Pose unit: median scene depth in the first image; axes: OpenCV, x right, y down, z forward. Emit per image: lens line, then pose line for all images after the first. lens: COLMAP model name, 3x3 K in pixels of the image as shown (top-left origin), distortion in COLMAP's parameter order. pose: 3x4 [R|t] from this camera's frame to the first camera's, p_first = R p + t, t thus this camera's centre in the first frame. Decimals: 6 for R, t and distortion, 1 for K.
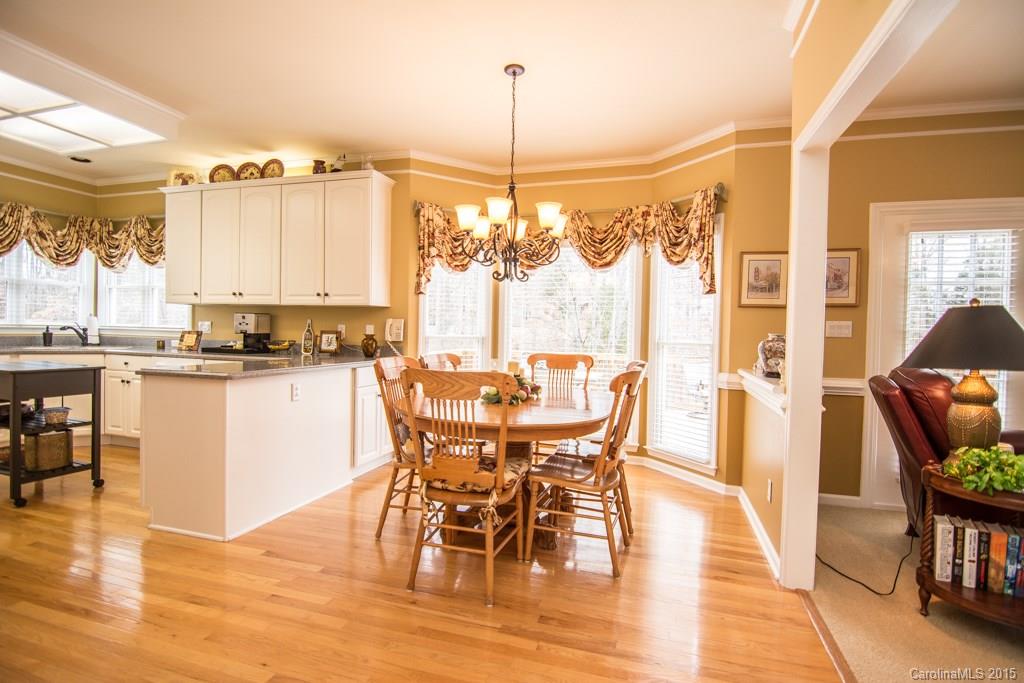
lens RADIAL K [[497.2, 0, 513.4], [0, 497.2, 341.6], [0, 0, 1]] dist [-0.004306, -0.011073]
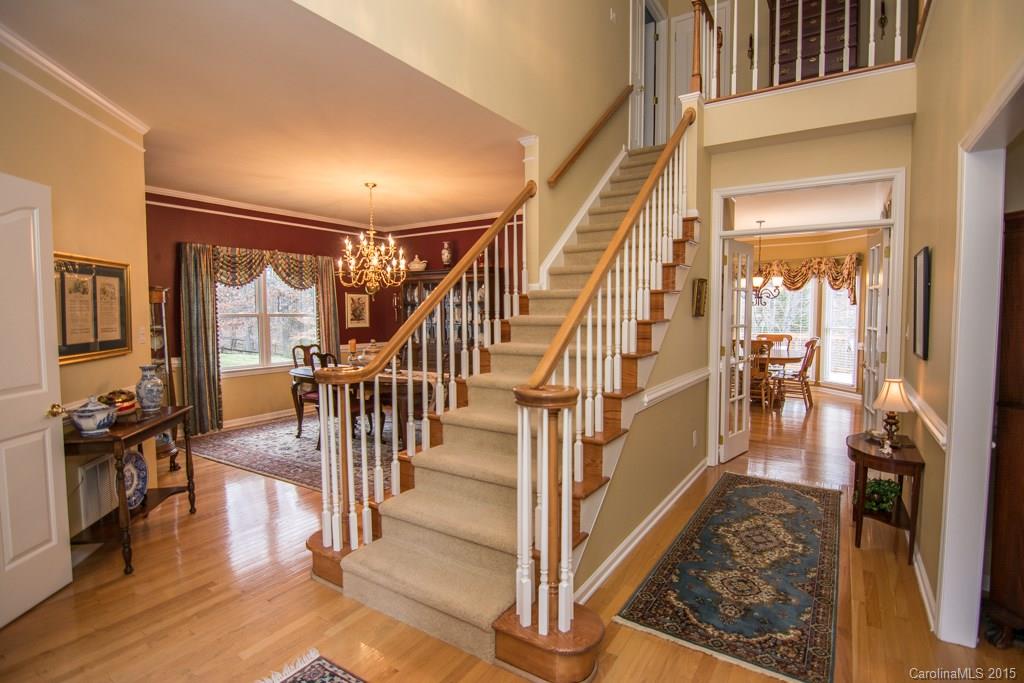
lens RADIAL K [[497.2, 0, 513.4], [0, 497.2, 341.6], [0, 0, 1]] dist [-0.004306, -0.011073]
pose [[0.957050, -0.007055, -0.289837, -0.306869], [0.017388, 0.999301, 0.033091, -0.027728], [0.289401, -0.036709, 0.956504, -1.160023]]
